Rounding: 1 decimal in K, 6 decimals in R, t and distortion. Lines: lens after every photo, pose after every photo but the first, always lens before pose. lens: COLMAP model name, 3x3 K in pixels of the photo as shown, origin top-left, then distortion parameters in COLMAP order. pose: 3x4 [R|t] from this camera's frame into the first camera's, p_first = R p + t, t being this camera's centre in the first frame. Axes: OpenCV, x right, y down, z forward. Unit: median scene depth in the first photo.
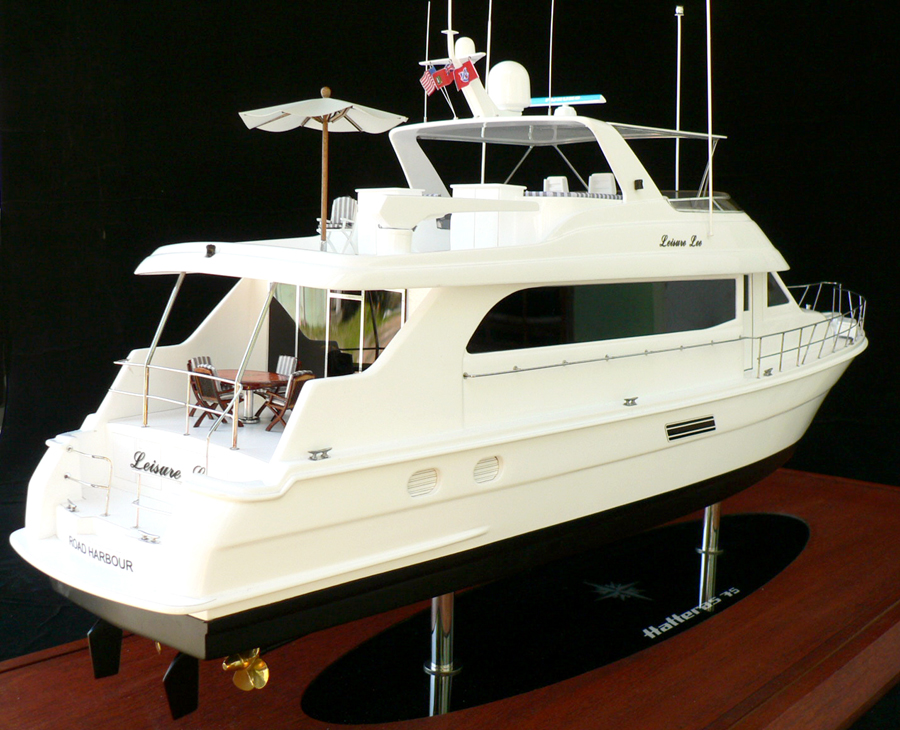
lens RADIAL K [[1046.5, 0, 450.0], [0, 1046.5, 365.0], [0, 0, 1]] dist [-0.098916, 0.007486]
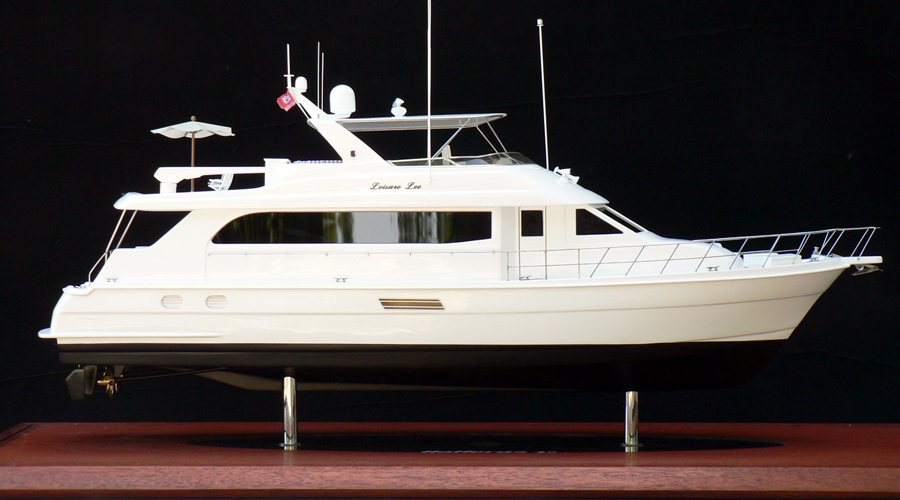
lens RADIAL K [[1615.2, 0, 450.0], [0, 1615.2, 250.0], [0, 0, 1]] dist [0.047847, 0.090614]
pose [[0.708991, -0.016403, -0.705026, 2.159291], [-0.072806, 0.992685, -0.096312, 0.227835], [0.701449, 0.119615, 0.702611, -0.736768]]
